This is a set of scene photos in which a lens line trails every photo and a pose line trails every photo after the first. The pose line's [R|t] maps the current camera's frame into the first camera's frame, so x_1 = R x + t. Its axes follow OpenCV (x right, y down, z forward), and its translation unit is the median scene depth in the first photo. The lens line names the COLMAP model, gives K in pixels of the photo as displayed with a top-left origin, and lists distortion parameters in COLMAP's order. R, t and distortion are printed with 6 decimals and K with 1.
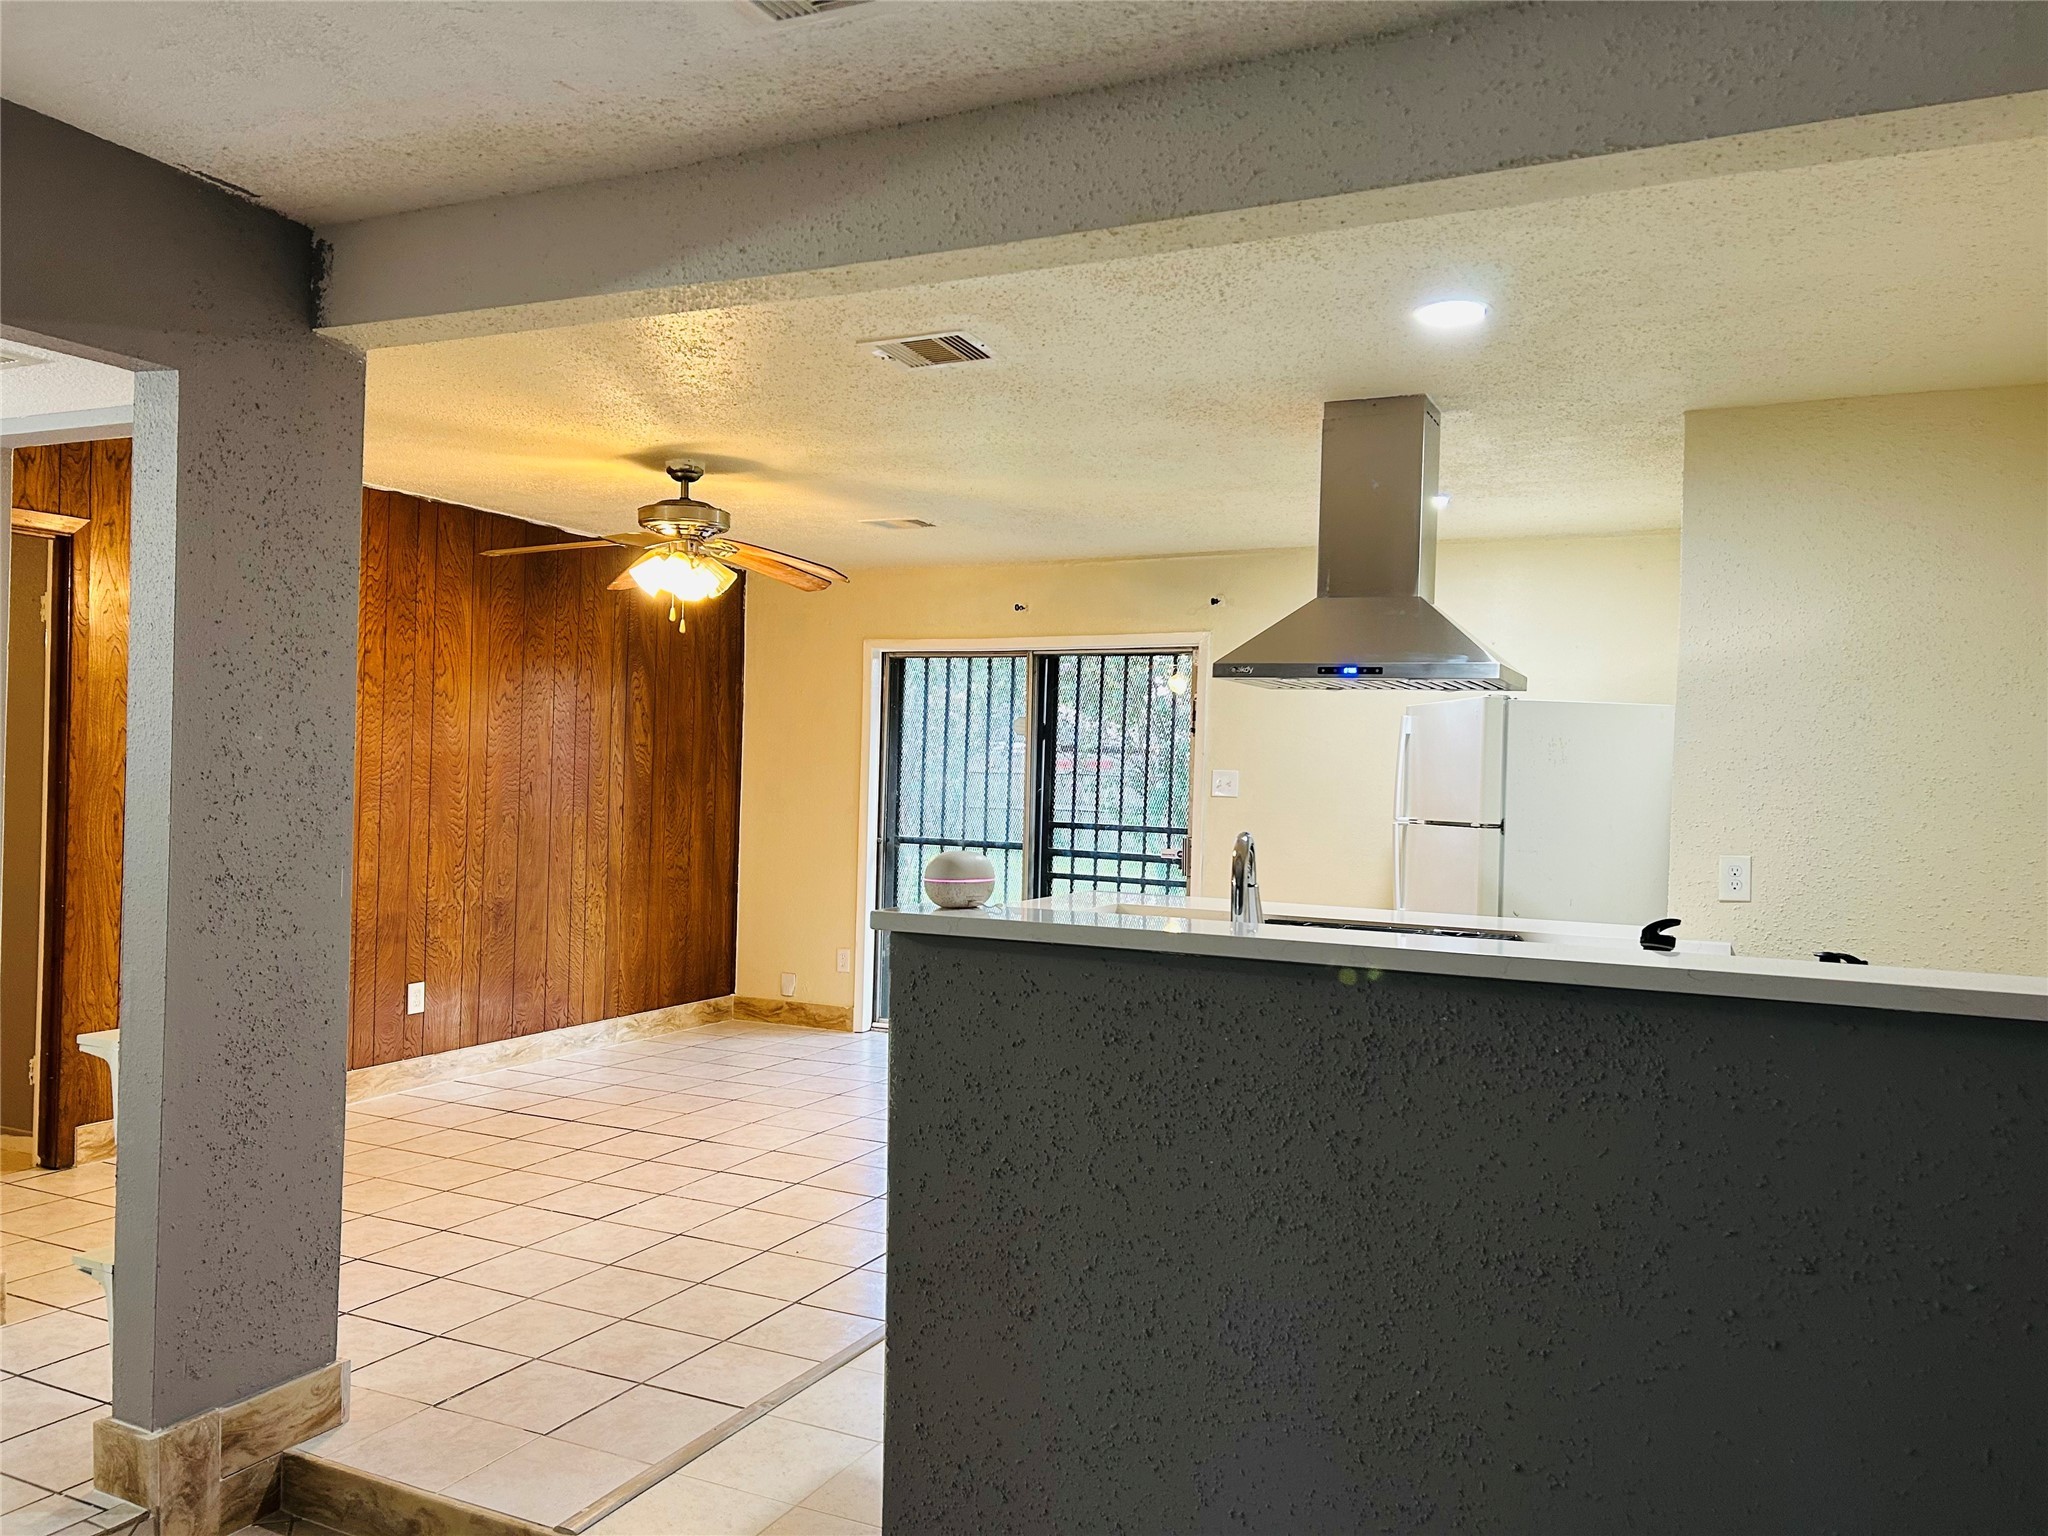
lens RADIAL K [[1529.2, 0, 1026.0], [0, 1529.2, 782.4], [0, 0, 1]] dist [0.044645, -0.050843]
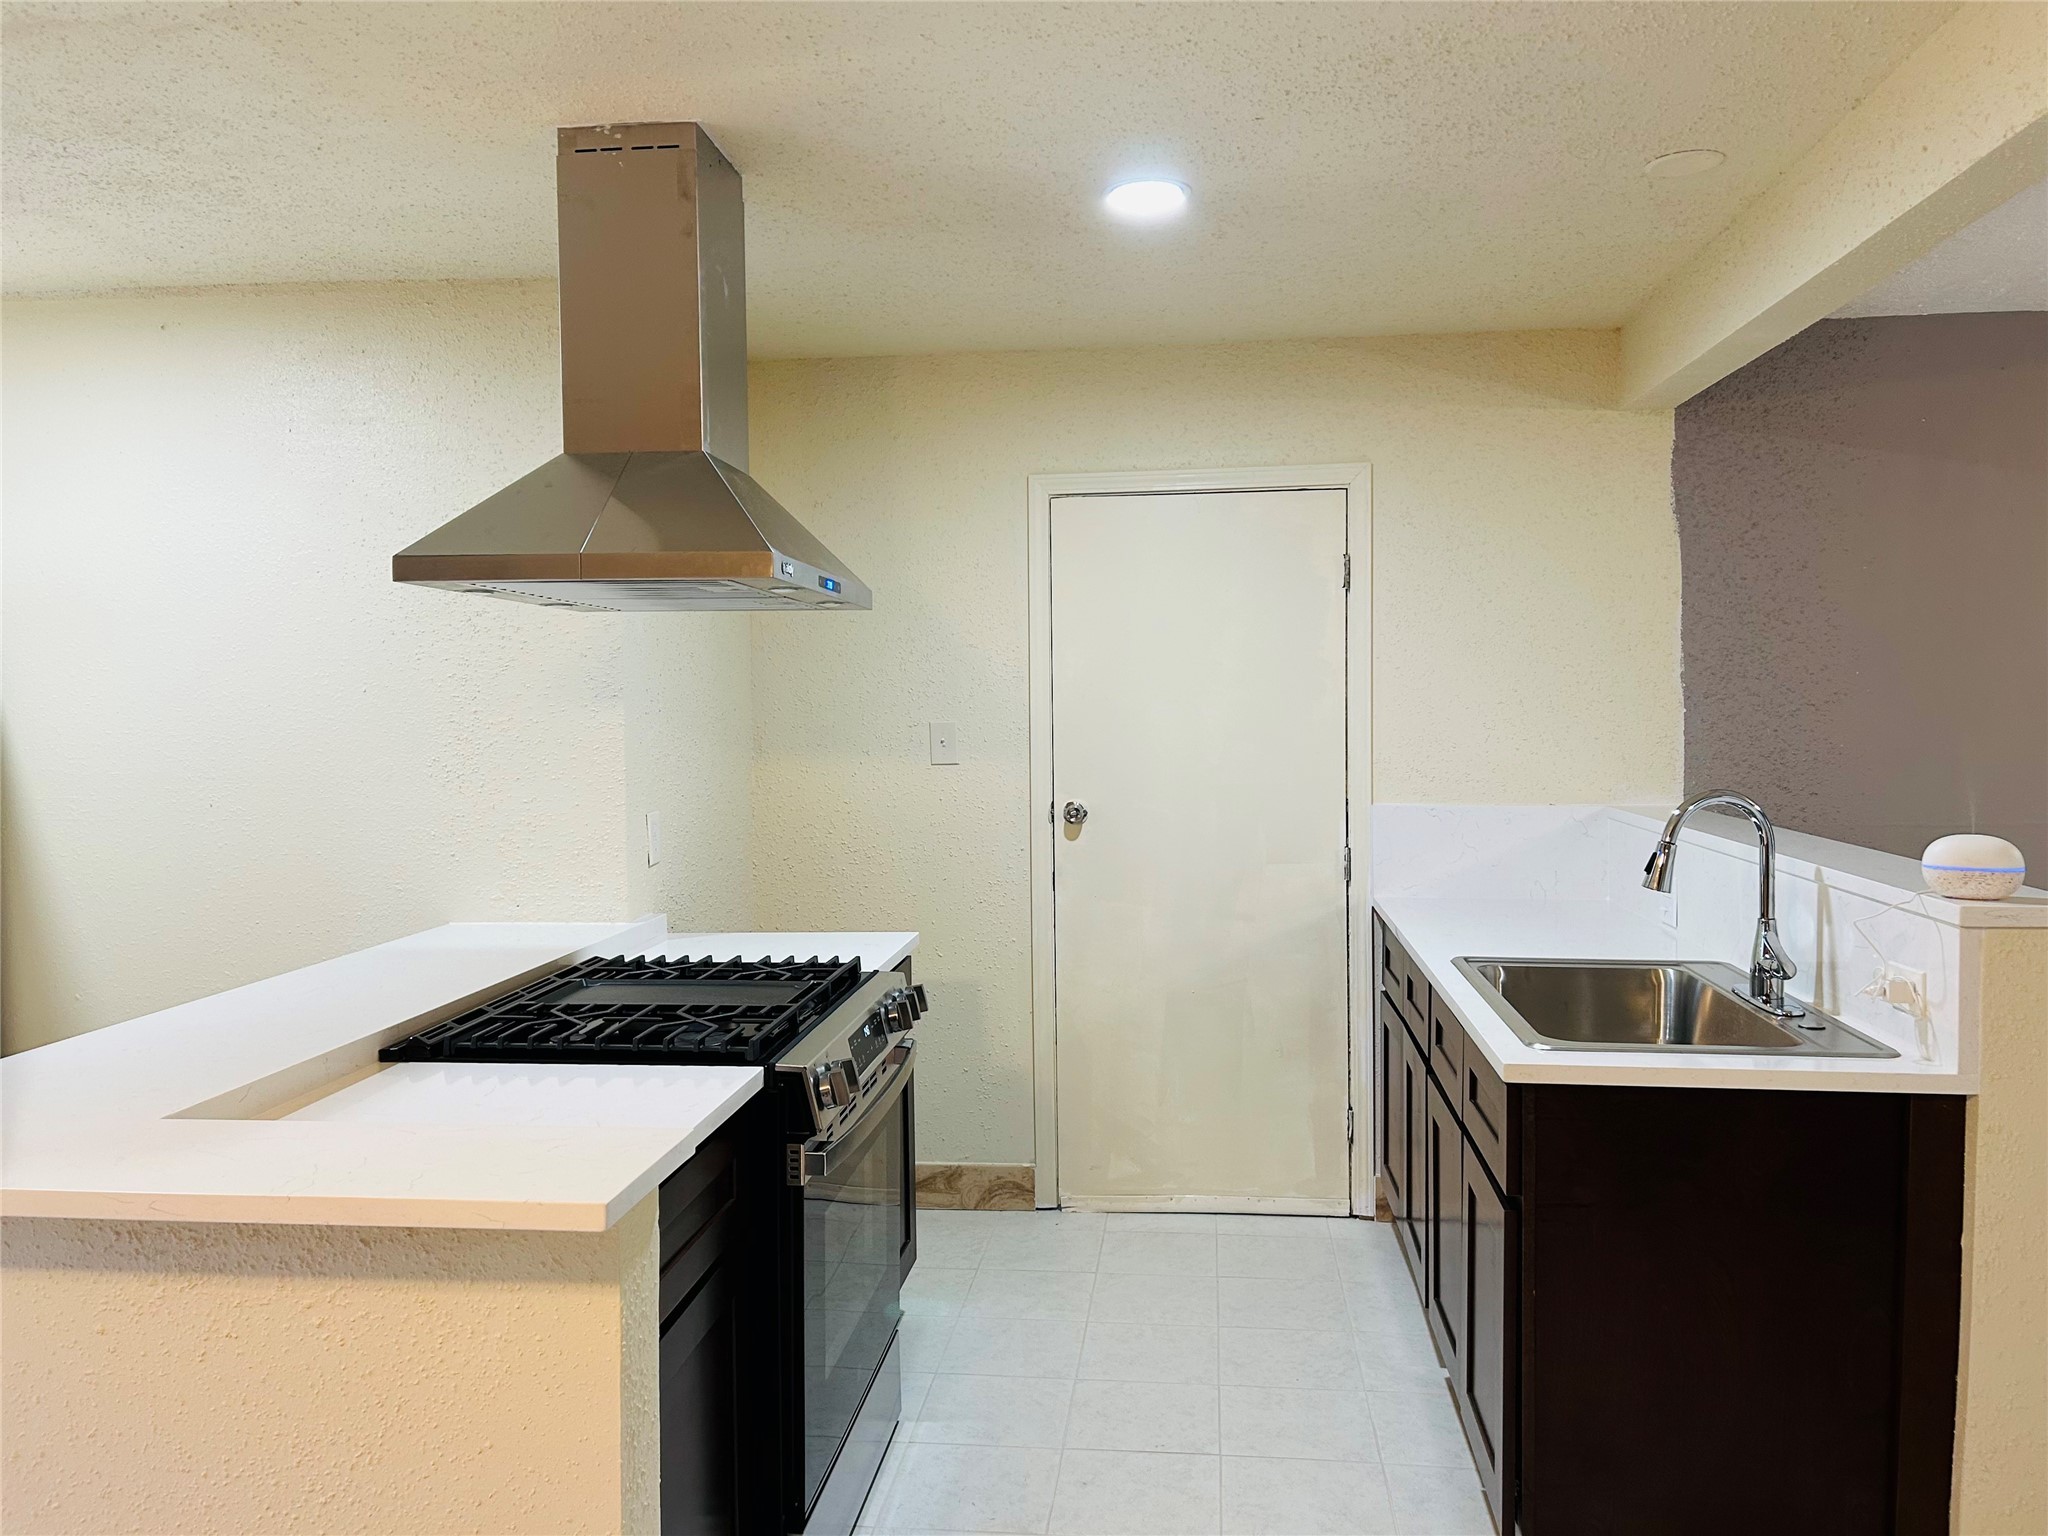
lens RADIAL K [[1529.2, 0, 1033.4], [0, 1529.2, 751.5], [0, 0, 1]] dist [0.044645, -0.050843]
pose [[-0.363320, -0.064689, 0.929416, -0.251149], [-0.003314, 0.997670, 0.068144, -0.028259], [-0.931658, 0.021678, -0.362688, 0.611070]]
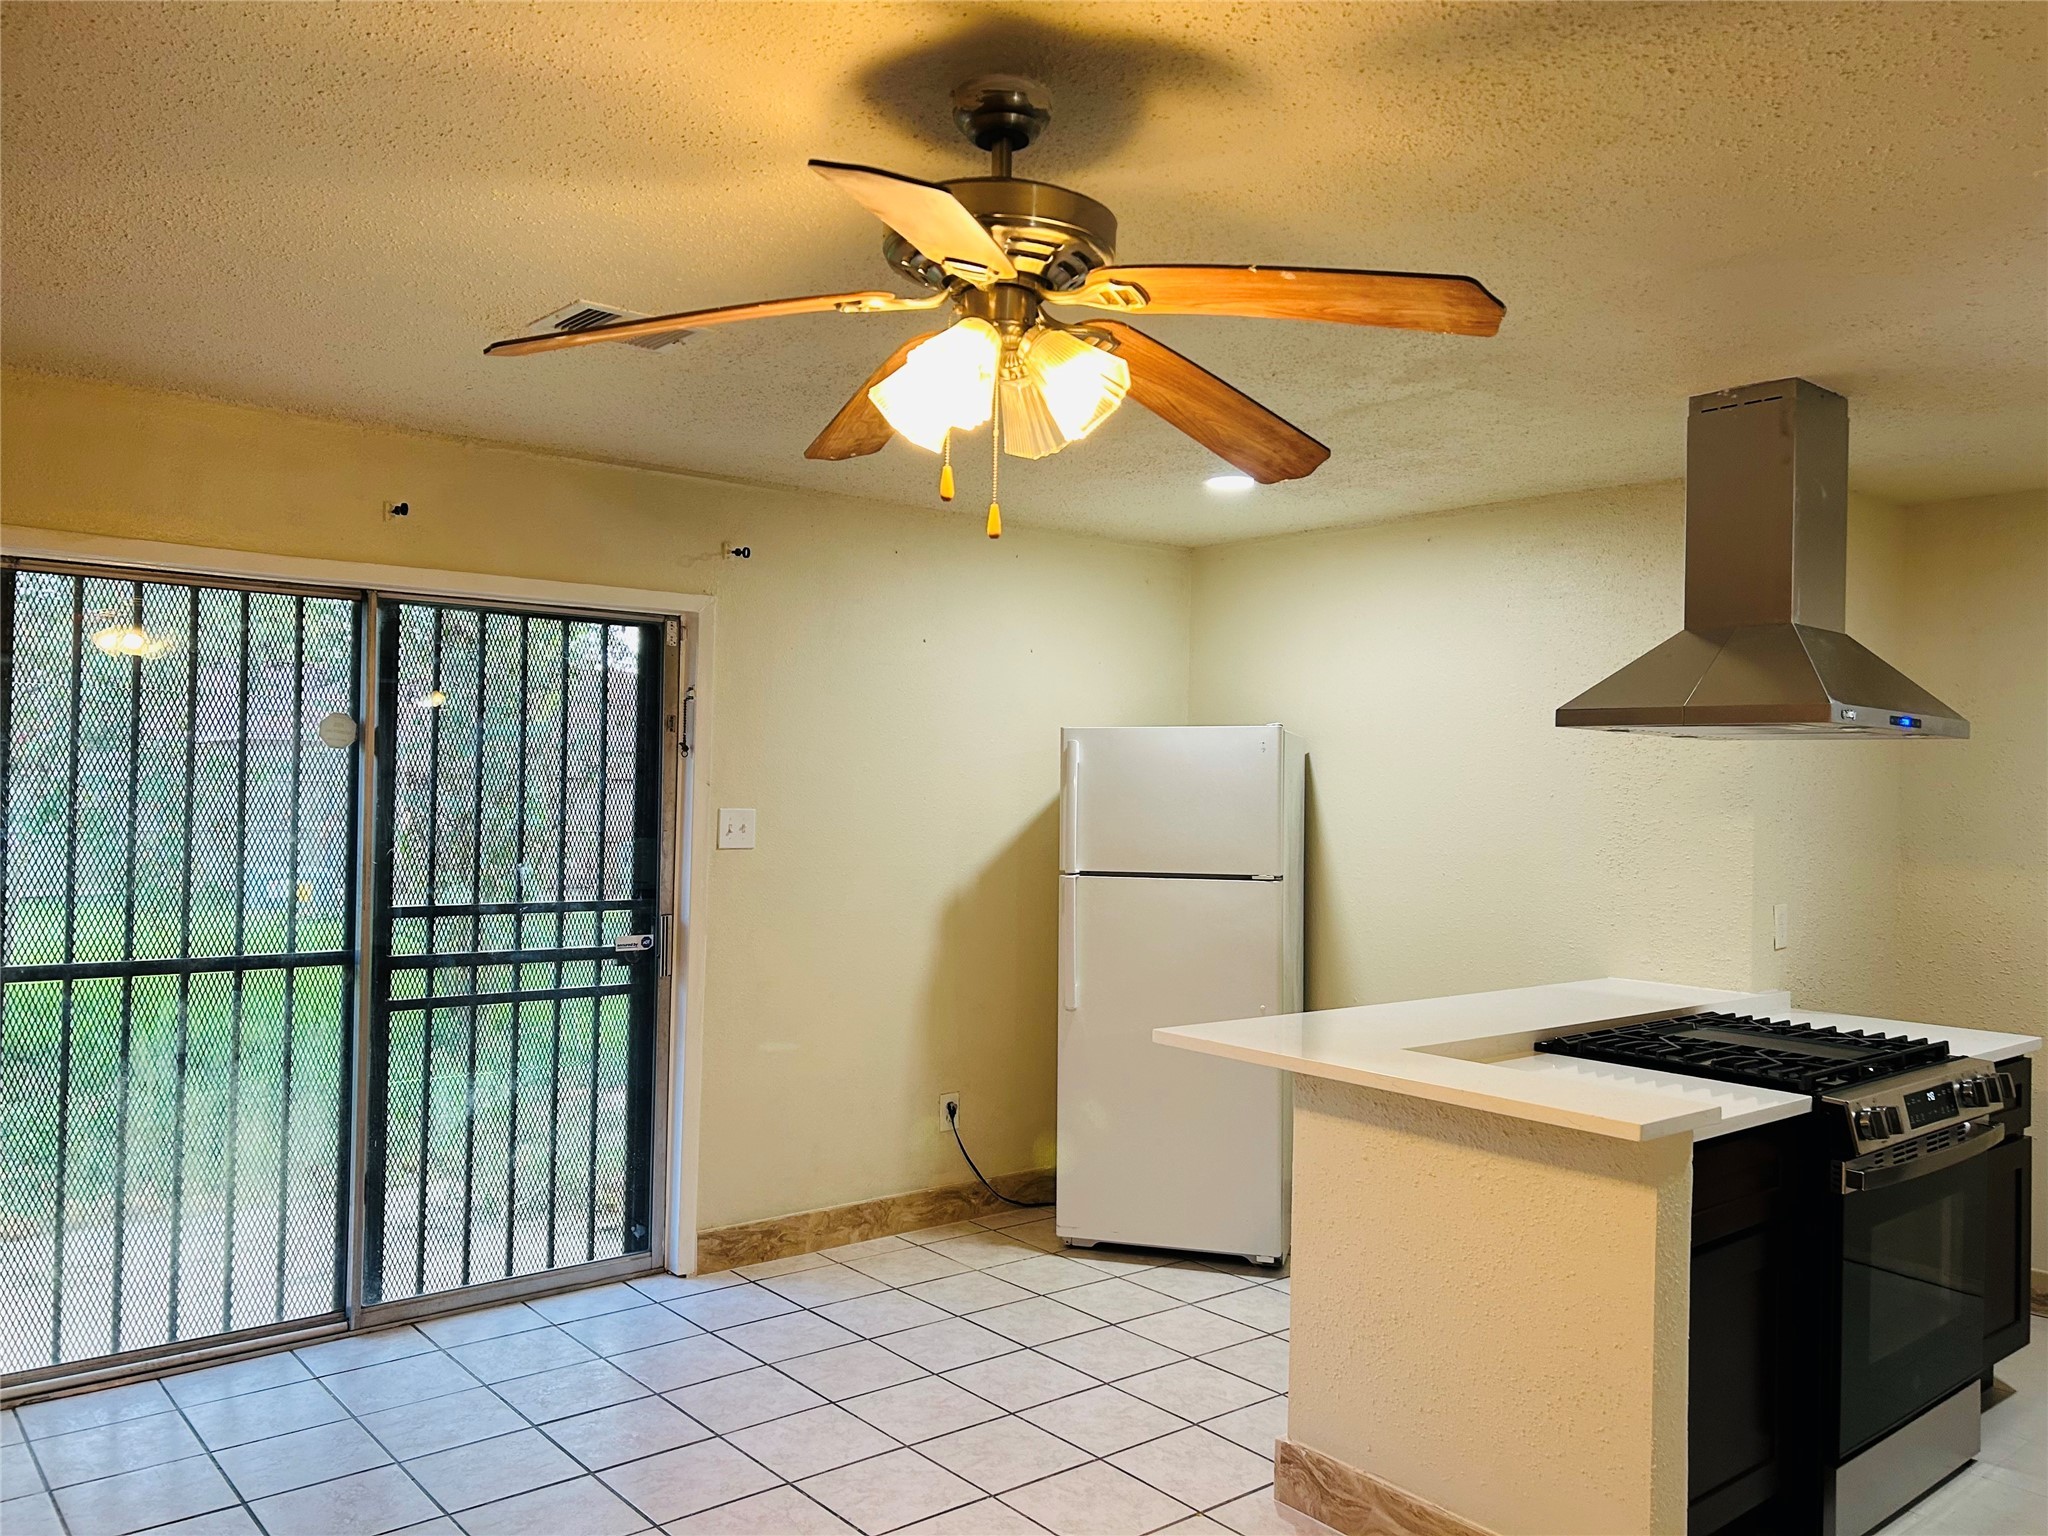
lens RADIAL K [[1529.2, 0, 1008.3], [0, 1529.2, 764.8], [0, 0, 1]] dist [0.044645, -0.050843]
pose [[0.397436, -0.015480, 0.917499, -0.401140], [-0.005745, 0.999796, 0.019357, -0.037398], [-0.917612, -0.012964, 0.397266, 0.585456]]
